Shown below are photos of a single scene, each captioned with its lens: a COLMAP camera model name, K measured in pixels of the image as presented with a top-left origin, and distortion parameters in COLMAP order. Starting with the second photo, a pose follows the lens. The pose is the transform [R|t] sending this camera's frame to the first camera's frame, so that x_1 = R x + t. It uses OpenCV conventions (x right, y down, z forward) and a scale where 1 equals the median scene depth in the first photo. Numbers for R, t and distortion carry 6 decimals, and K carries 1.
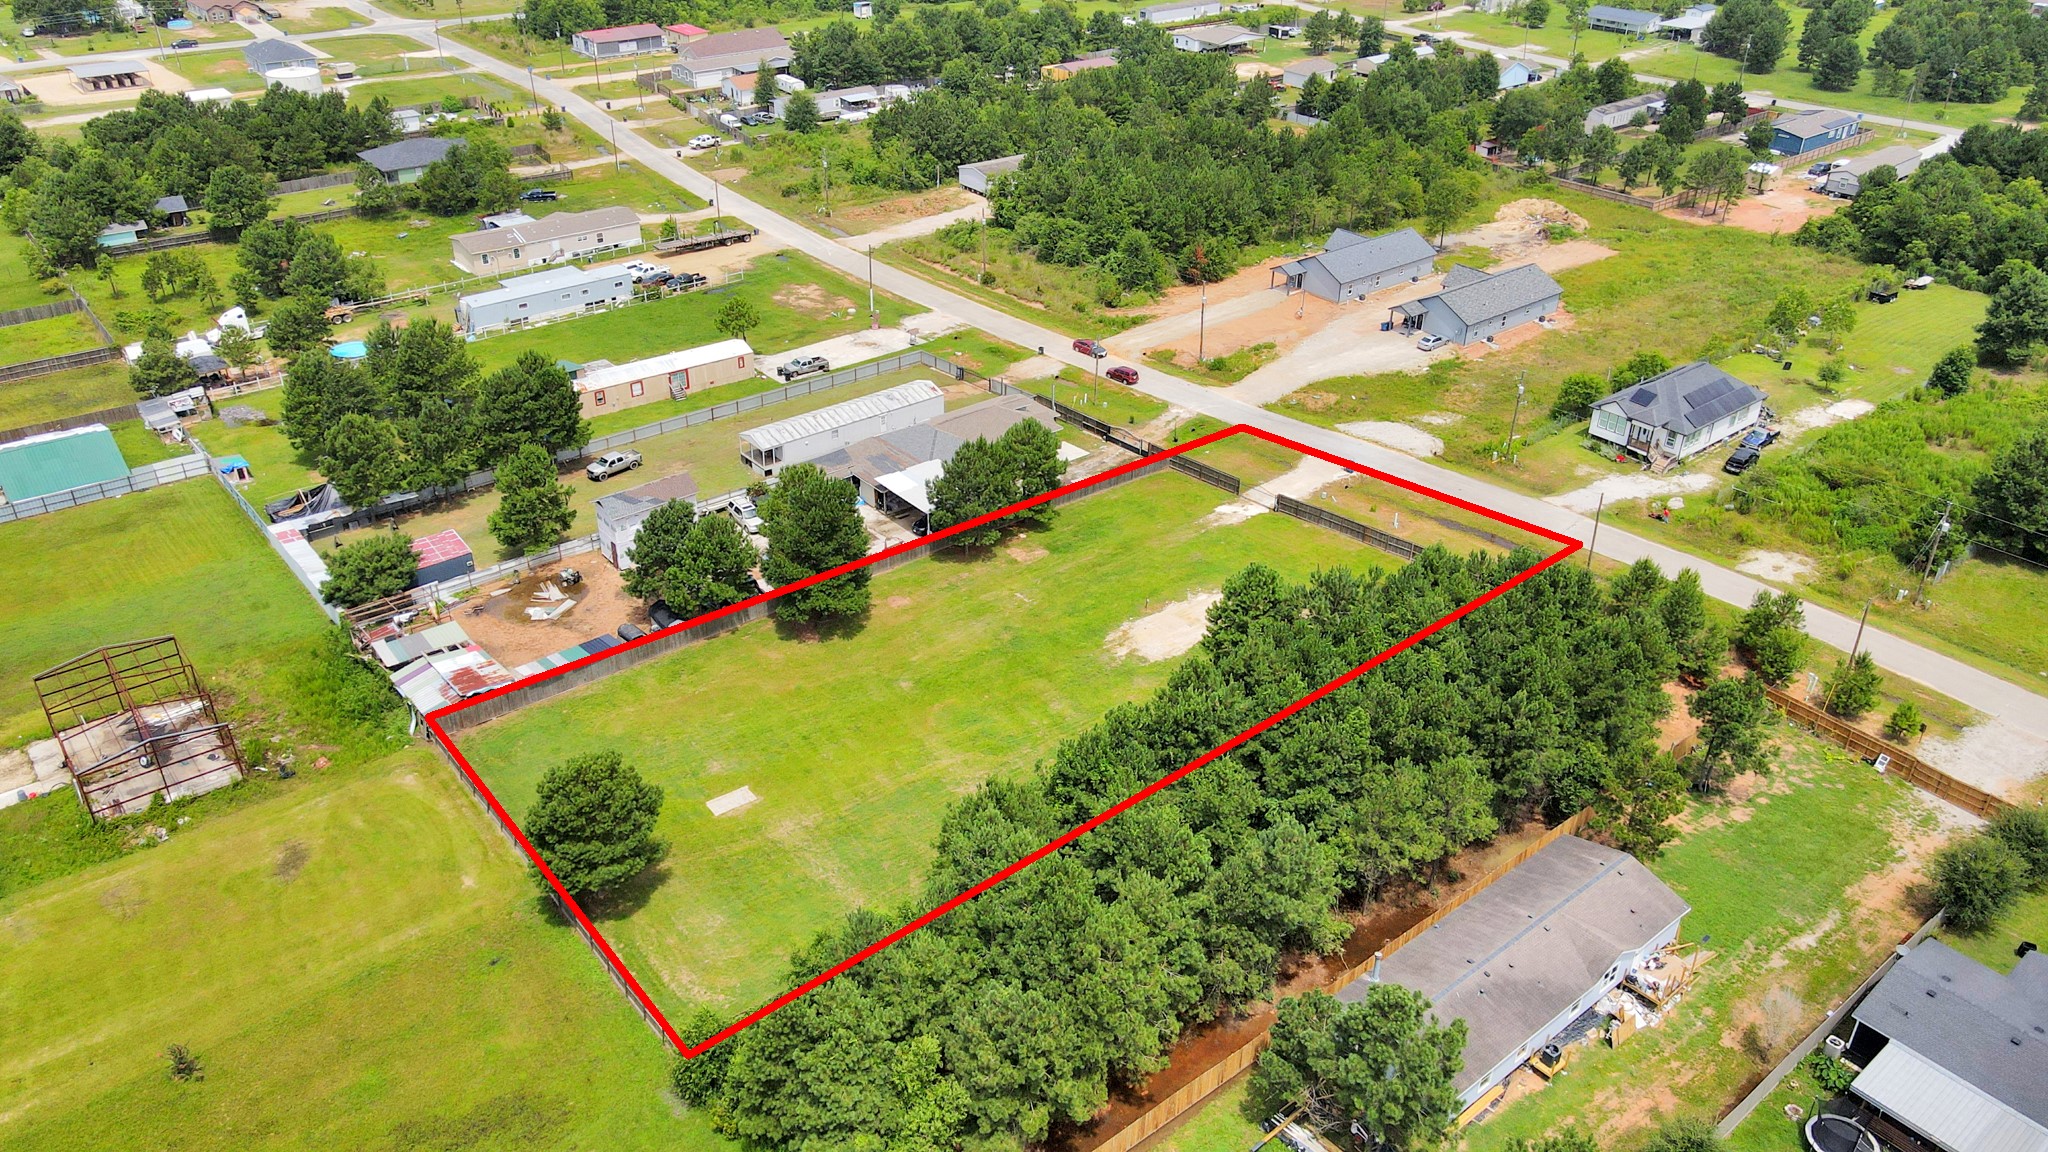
lens RADIAL K [[1500.3, 0, 1009.8], [0, 1500.3, 573.3], [0, 0, 1]] dist [0.010592, 0.018562]
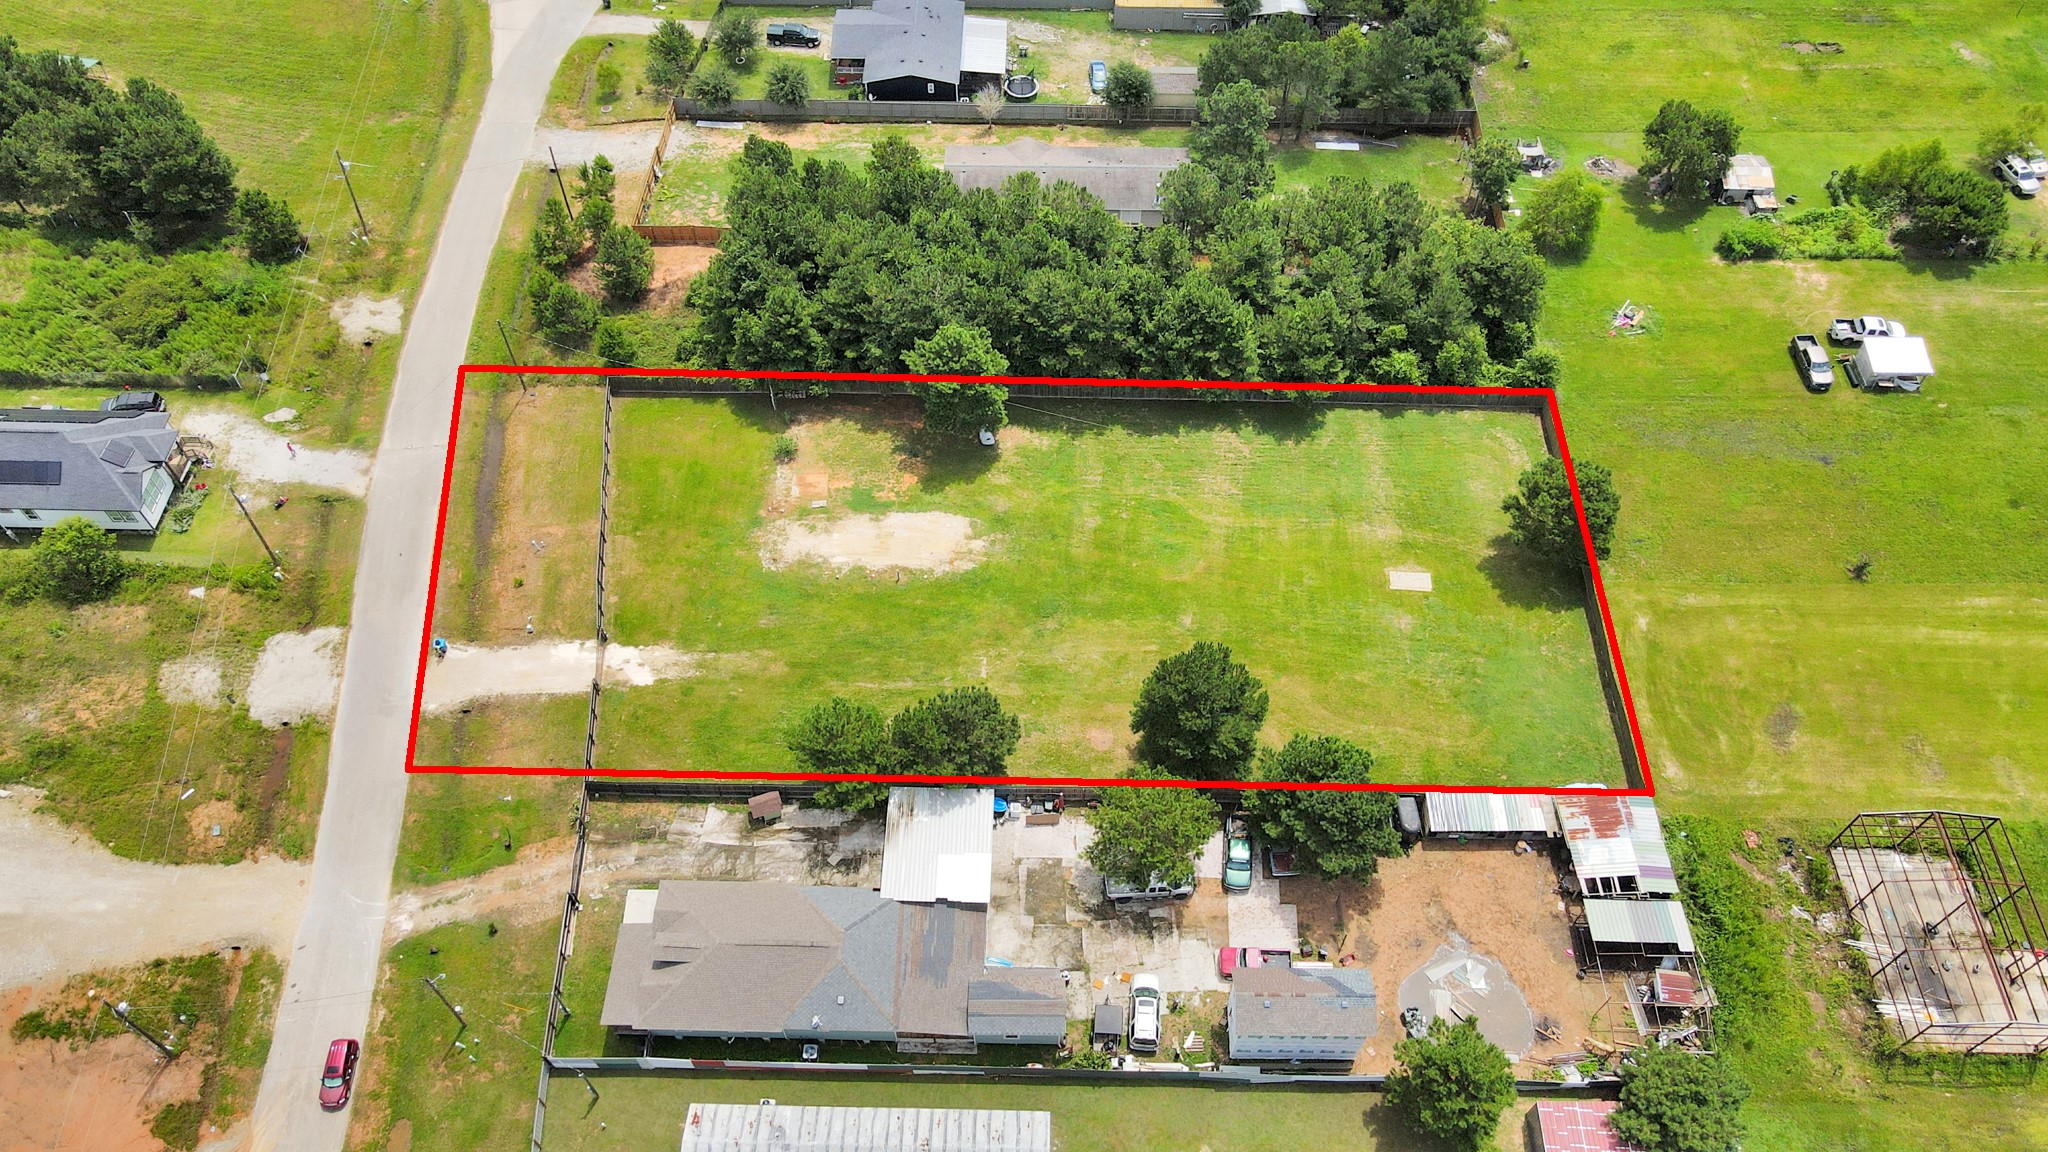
lens RADIAL K [[1500.3, 0, 1014.6], [0, 1500.3, 569.4], [0, 0, 1]] dist [0.010592, 0.018562]
pose [[-0.764161, -0.525796, 0.373628, -0.251587], [0.322444, 0.190289, 0.927265, -0.667825], [-0.558649, 0.829053, 0.024129, 0.757123]]
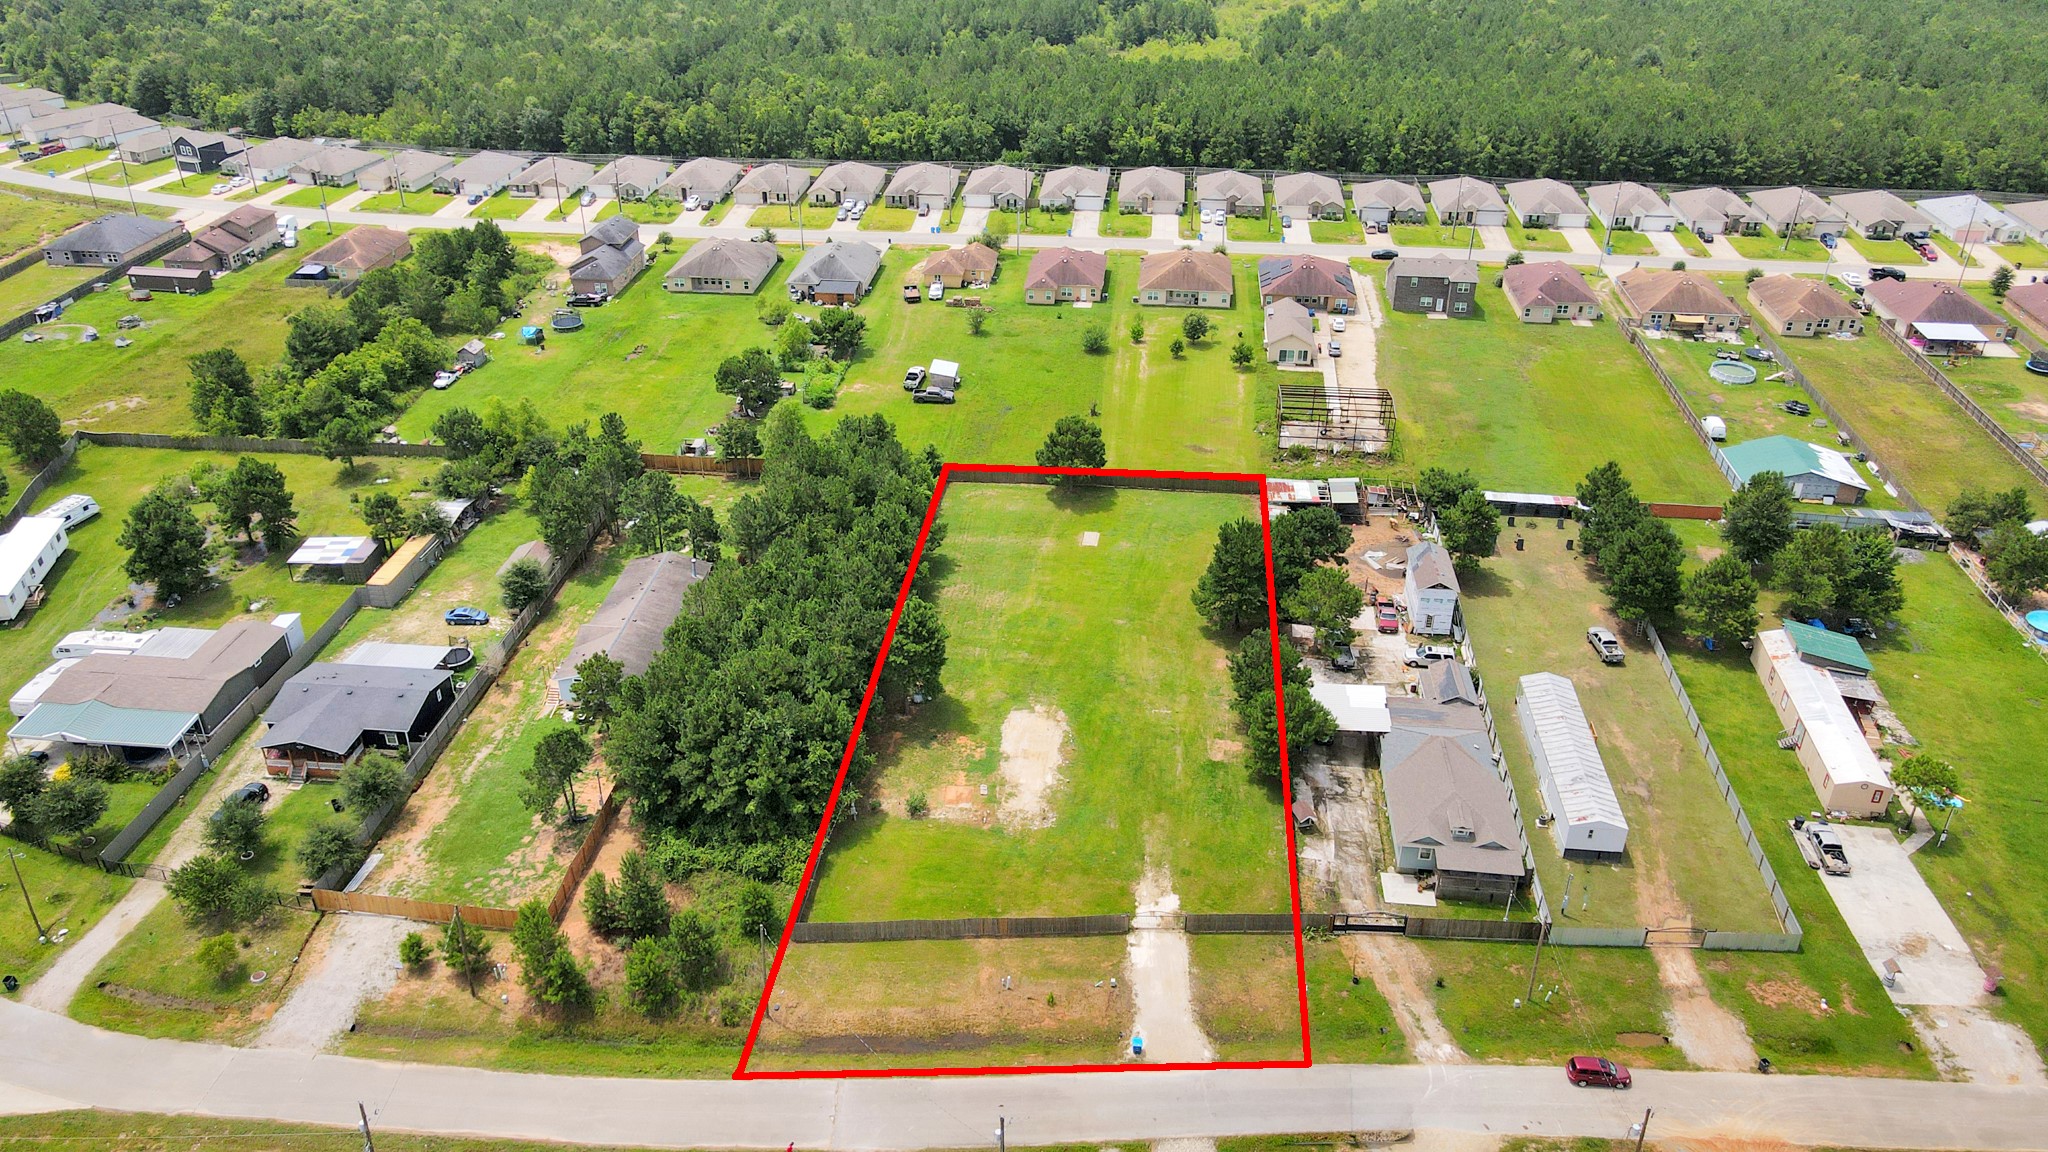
lens RADIAL K [[1500.3, 0, 1013.7], [0, 1500.3, 574.8], [0, 0, 1]] dist [0.010592, 0.018562]
pose [[-0.704751, 0.346984, -0.618812, 0.607749], [-0.363802, 0.572076, 0.735104, -0.673500], [0.609077, 0.743190, -0.276937, 0.959142]]
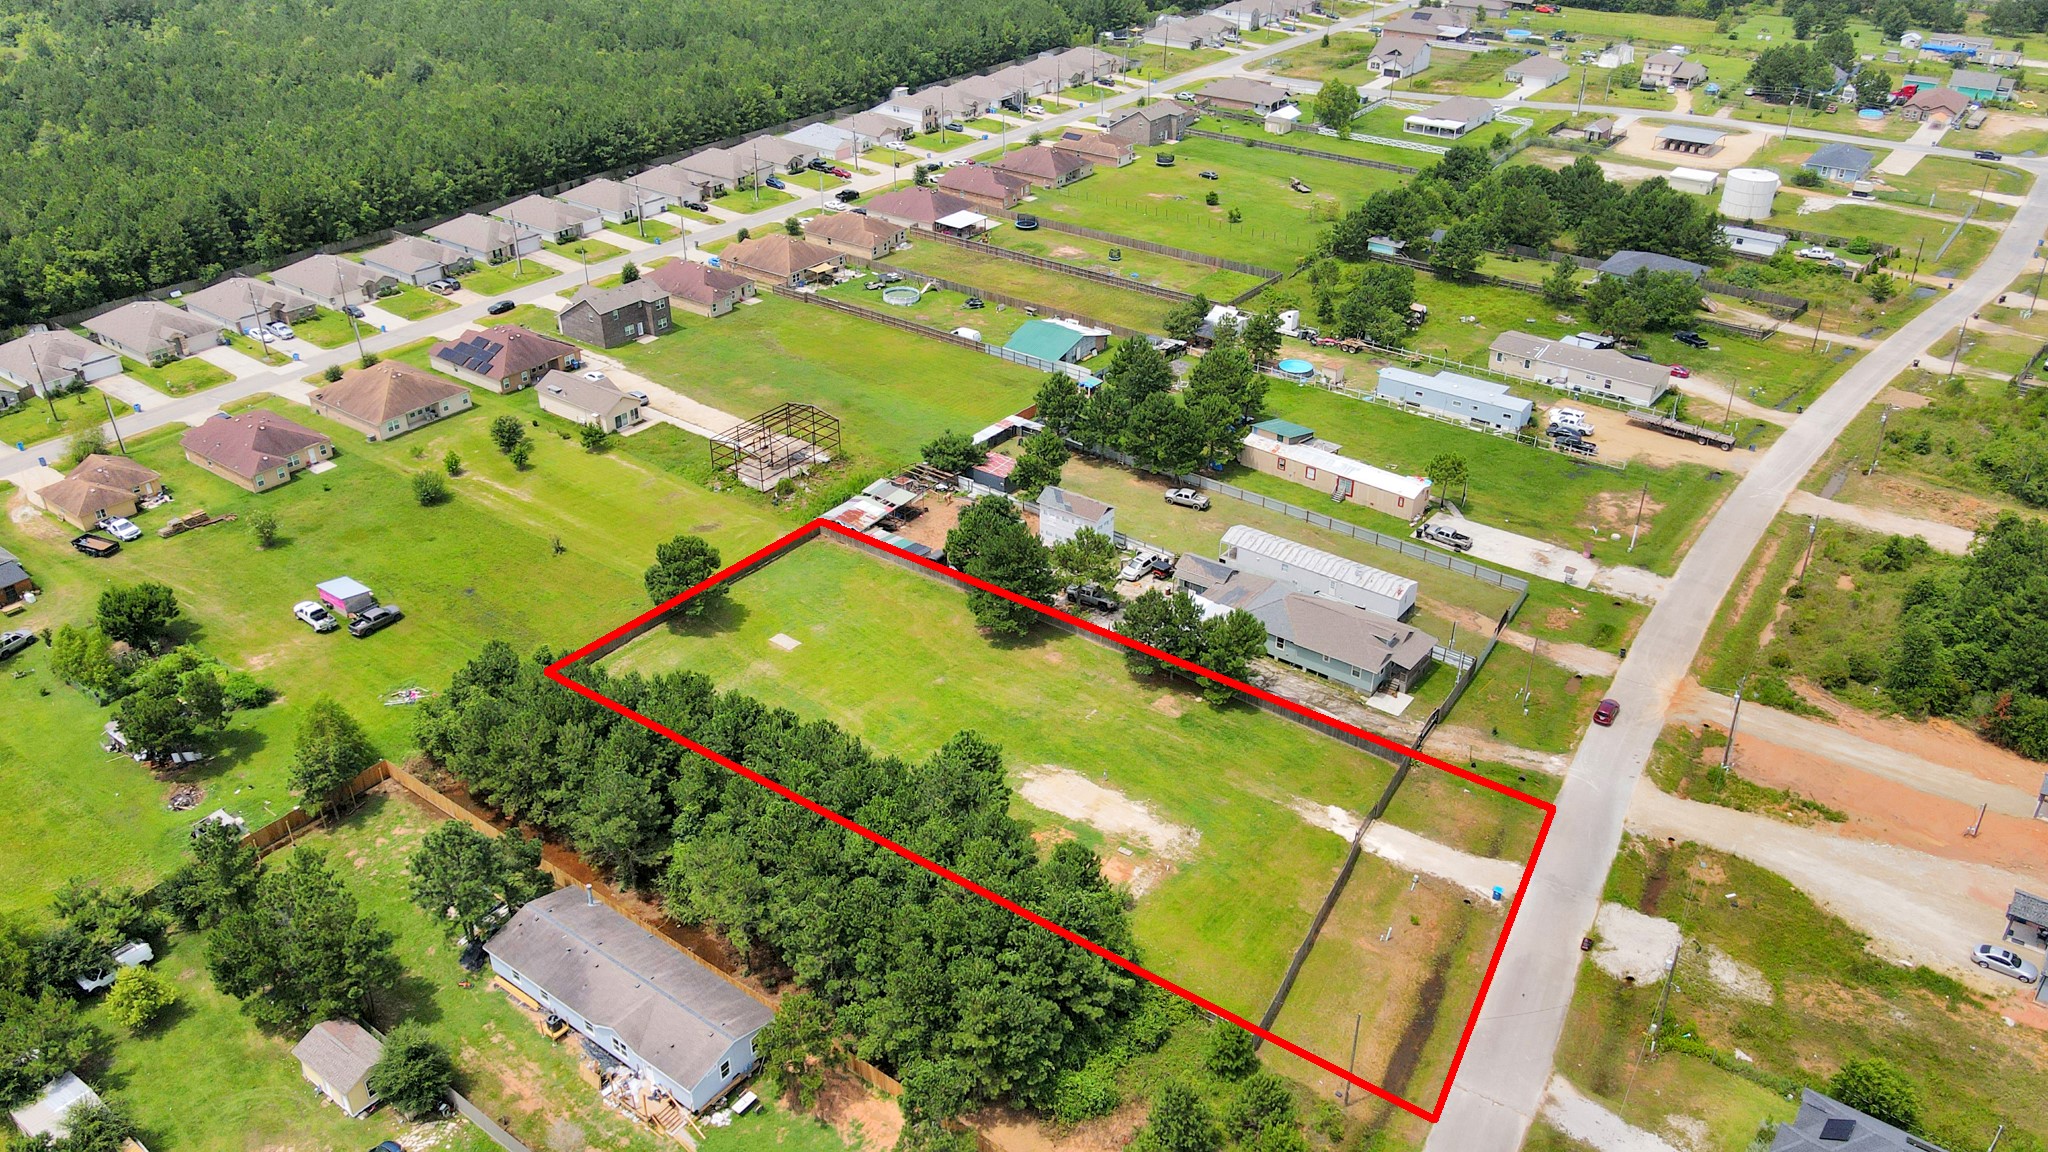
lens RADIAL K [[1500.3, 0, 1012.4], [0, 1500.3, 573.4], [0, 0, 1]] dist [0.010592, 0.018562]
pose [[0.243568, 0.481307, -0.842032, 0.749454], [-0.485198, 0.812200, 0.323905, -0.341059], [0.839796, 0.329659, 0.431356, 0.343228]]
